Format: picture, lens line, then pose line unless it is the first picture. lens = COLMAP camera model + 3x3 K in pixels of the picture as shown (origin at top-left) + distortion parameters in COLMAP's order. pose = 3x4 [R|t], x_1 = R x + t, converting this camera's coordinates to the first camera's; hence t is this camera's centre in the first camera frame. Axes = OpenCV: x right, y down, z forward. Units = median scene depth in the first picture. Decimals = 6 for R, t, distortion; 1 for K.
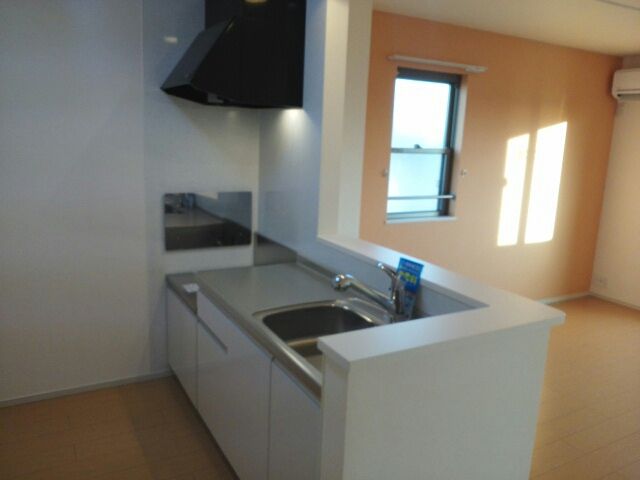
lens RADIAL K [[526.1, 0, 320.0], [0, 526.1, 240.0], [0, 0, 1]] dist [-0.055353, -0.006536]
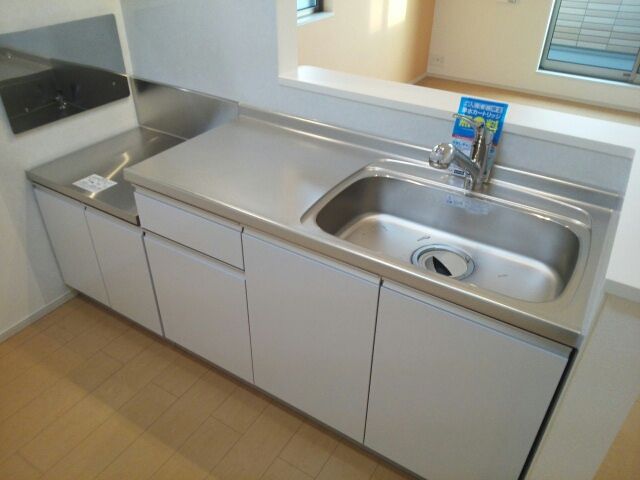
lens RADIAL K [[503.7, 0, 320.0], [0, 503.7, 240.0], [0, 0, 1]] dist [-0.003448, -0.001066]
pose [[0.874534, -0.298523, 0.382196, -0.183923], [0.124688, 0.900007, 0.417662, -0.055644], [-0.468660, -0.317604, 0.824309, 0.214699]]
